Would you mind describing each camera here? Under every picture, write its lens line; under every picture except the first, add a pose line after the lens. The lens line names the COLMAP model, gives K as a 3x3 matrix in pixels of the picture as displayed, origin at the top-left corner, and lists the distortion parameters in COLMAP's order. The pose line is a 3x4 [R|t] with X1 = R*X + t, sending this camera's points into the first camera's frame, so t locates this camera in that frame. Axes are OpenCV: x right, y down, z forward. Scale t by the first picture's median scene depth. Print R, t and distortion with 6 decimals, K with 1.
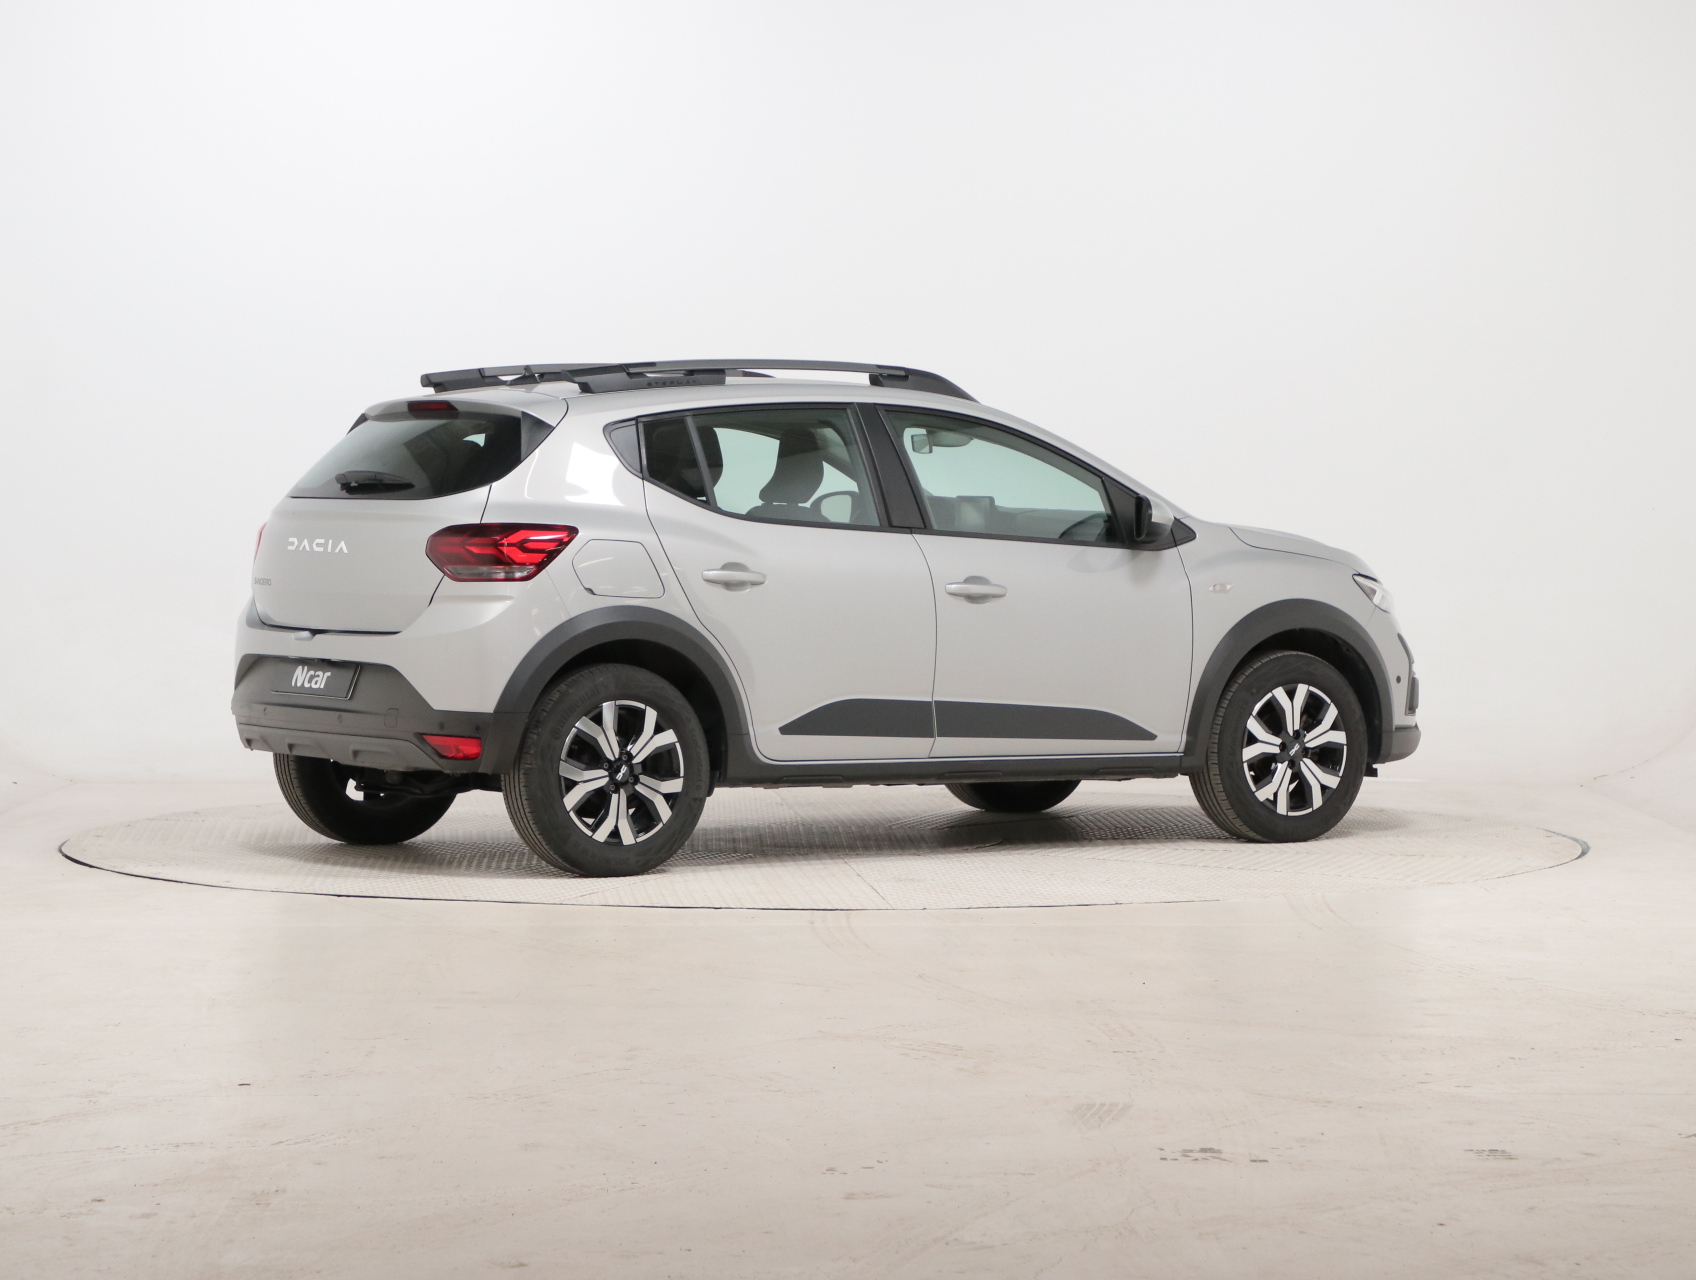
lens RADIAL K [[4308.7, 0, 848.0], [0, 4308.7, 640.0], [0, 0, 1]] dist [-0.027961, -0.006964]
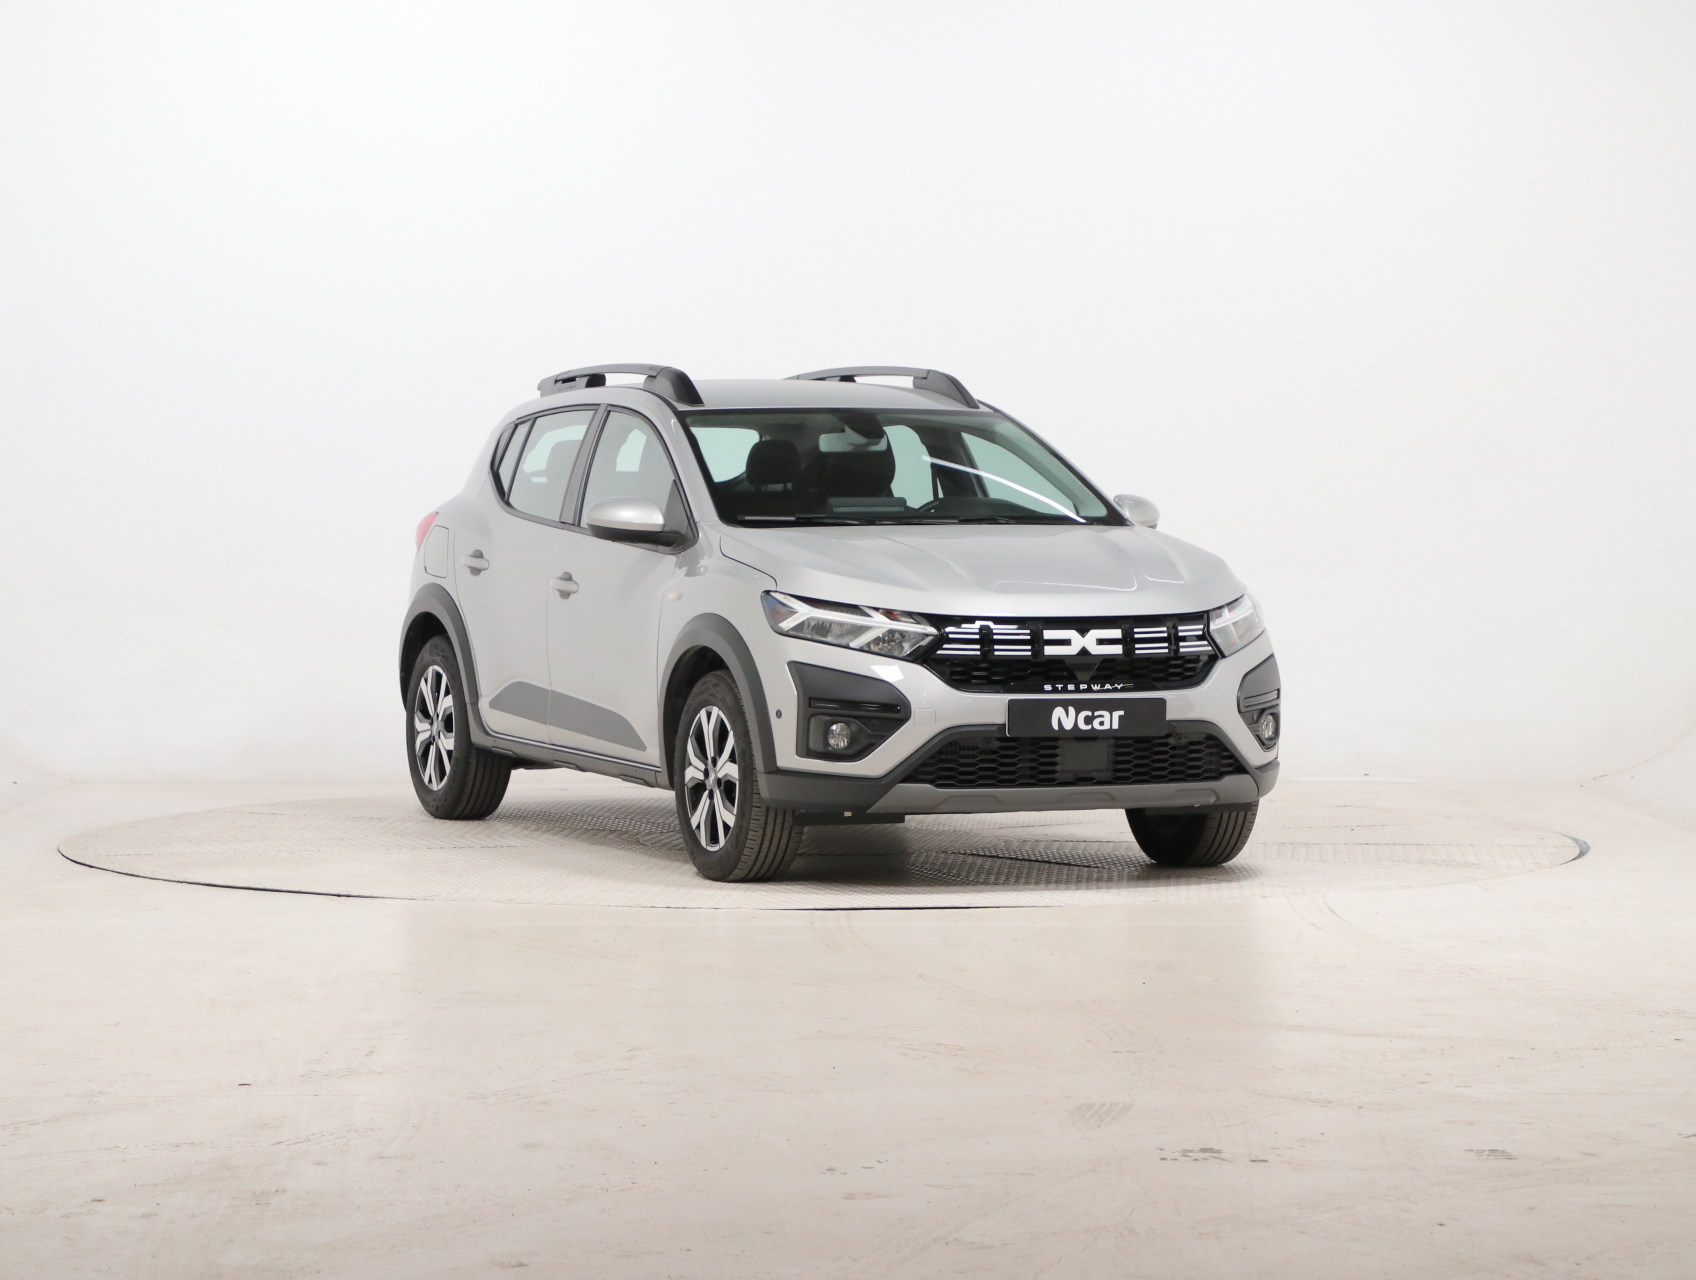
lens RADIAL K [[4308.7, 0, 848.0], [0, 4308.7, 640.0], [0, 0, 1]] dist [-0.027961, -0.006964]
pose [[-0.116467, 0.036420, -0.992527, 1.067367], [-0.044294, 0.998143, 0.041824, -0.046088], [0.992206, 0.048834, -0.114637, 1.196352]]
